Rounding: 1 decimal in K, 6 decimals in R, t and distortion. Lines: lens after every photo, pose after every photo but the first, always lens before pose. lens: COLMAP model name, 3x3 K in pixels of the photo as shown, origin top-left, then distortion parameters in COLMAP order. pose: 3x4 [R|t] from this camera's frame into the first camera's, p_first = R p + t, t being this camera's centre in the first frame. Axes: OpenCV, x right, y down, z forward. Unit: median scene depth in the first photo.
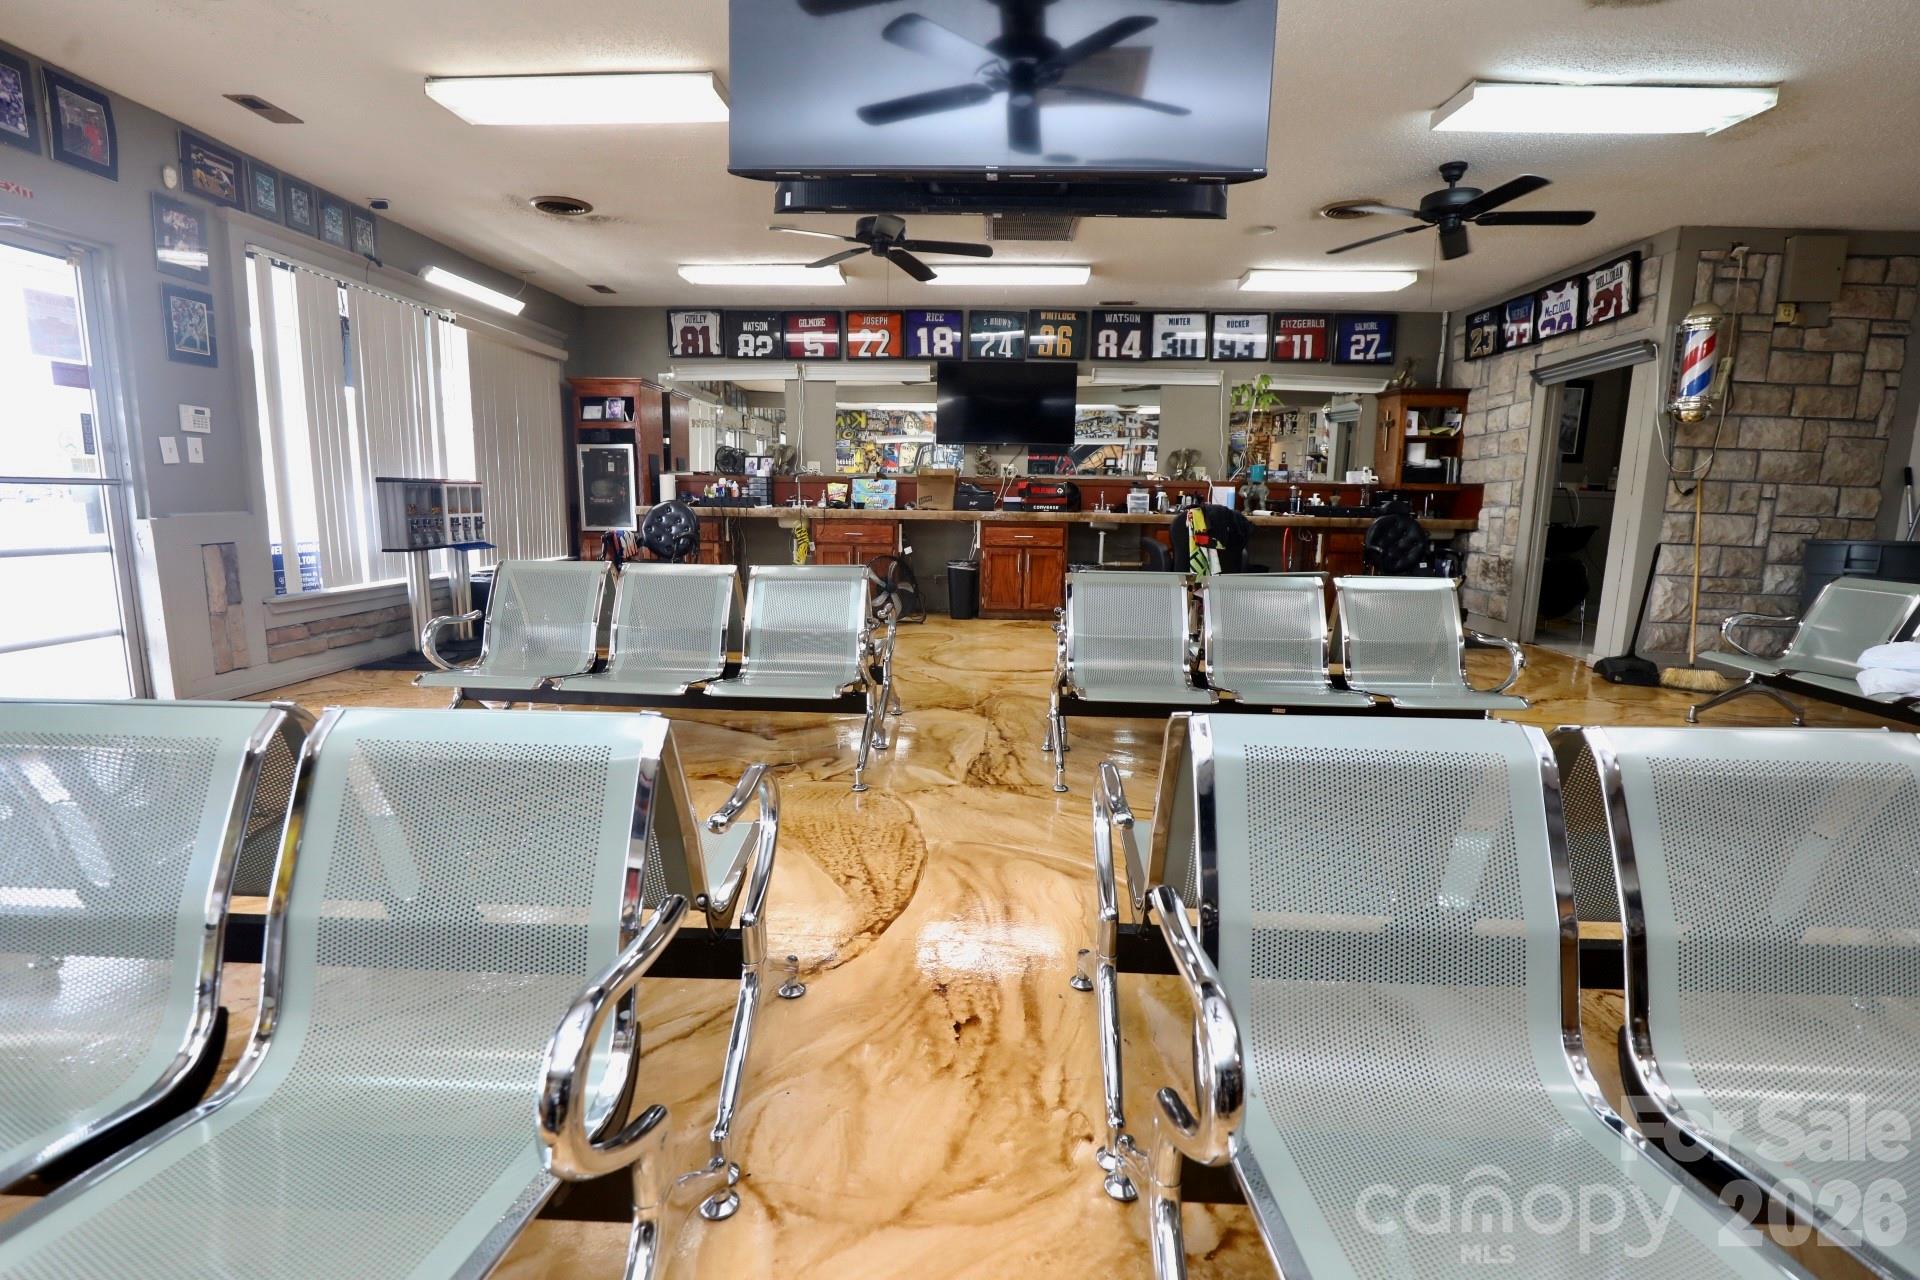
lens RADIAL K [[875.7, 0, 952.1], [0, 875.7, 648.2], [0, 0, 1]] dist [-0.034087, 0.005461]
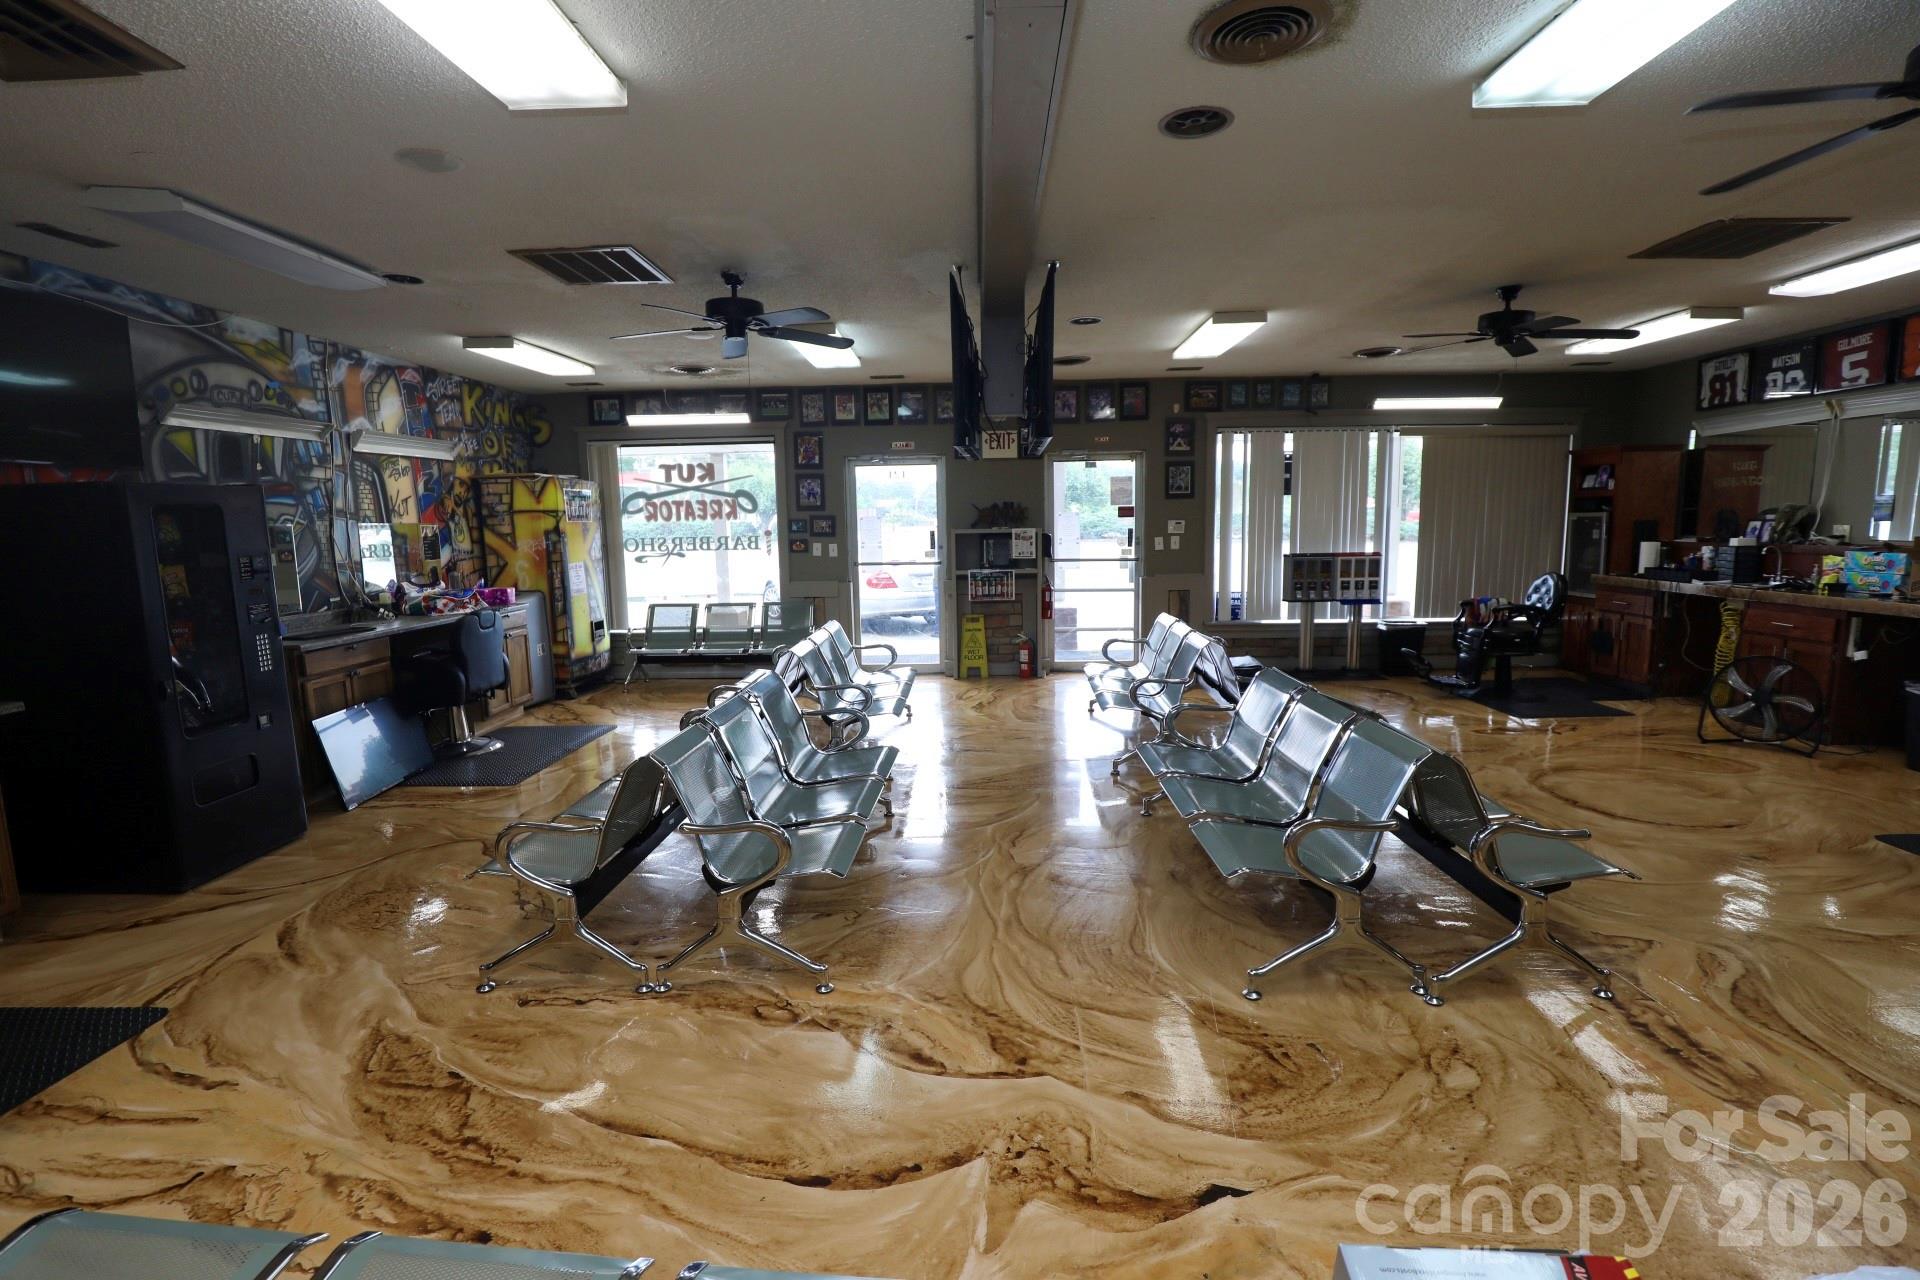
lens RADIAL K [[875.7, 0, 955.0], [0, 875.7, 641.2], [0, 0, 1]] dist [-0.034087, 0.005461]
pose [[0.016894, 0.119785, -0.992656, 0.802089], [-0.152550, 0.981483, 0.115841, -0.119537], [0.988151, 0.149472, 0.034854, 0.338657]]
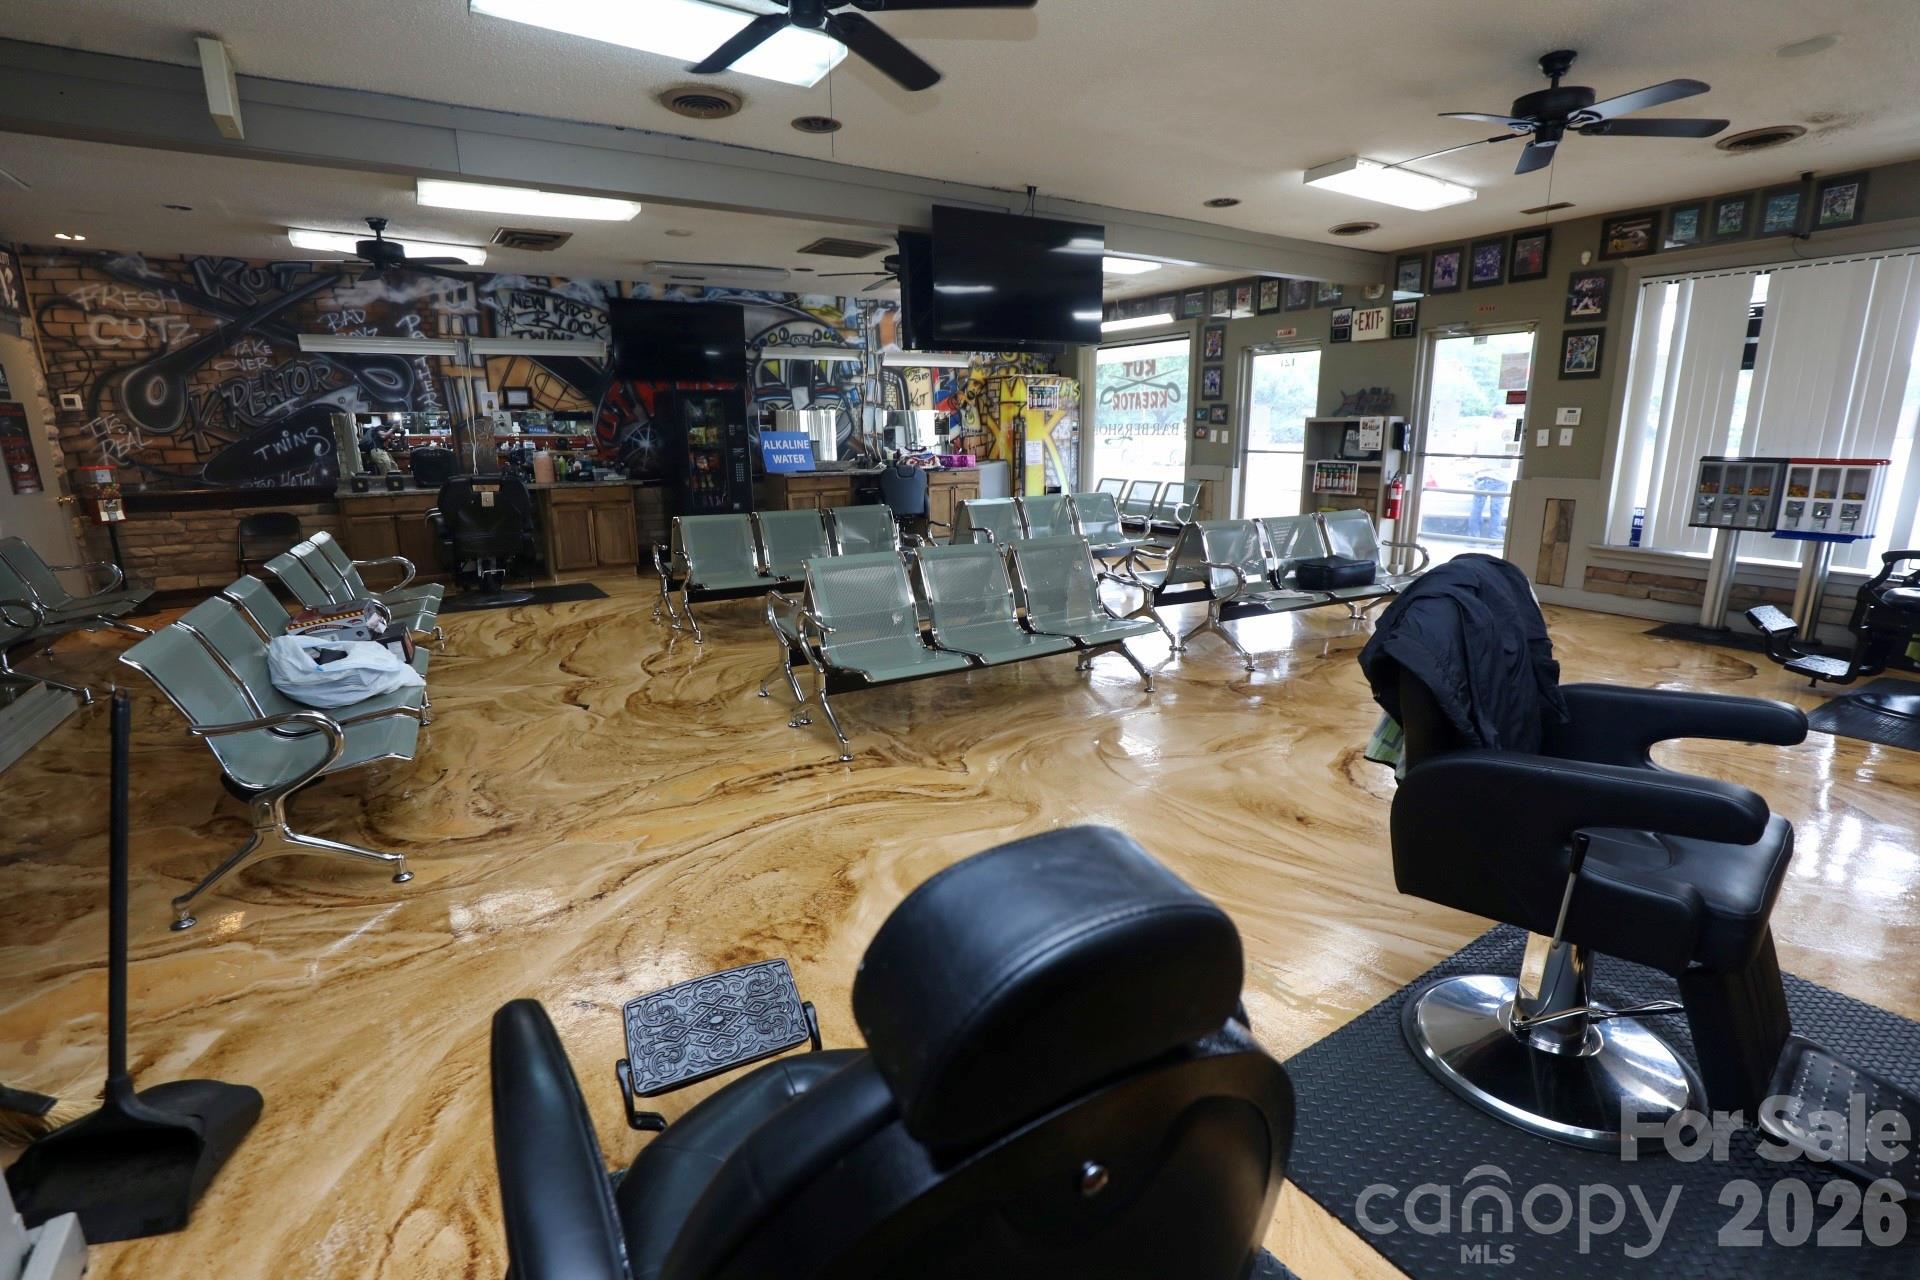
lens RADIAL K [[875.7, 0, 960.4], [0, 875.7, 641.2], [0, 0, 1]] dist [-0.034087, 0.005461]
pose [[-0.820663, 0.125369, -0.557490, 0.644845], [-0.101155, 0.928352, 0.357675, -0.240954], [0.562387, 0.349923, -0.749182, 1.204887]]
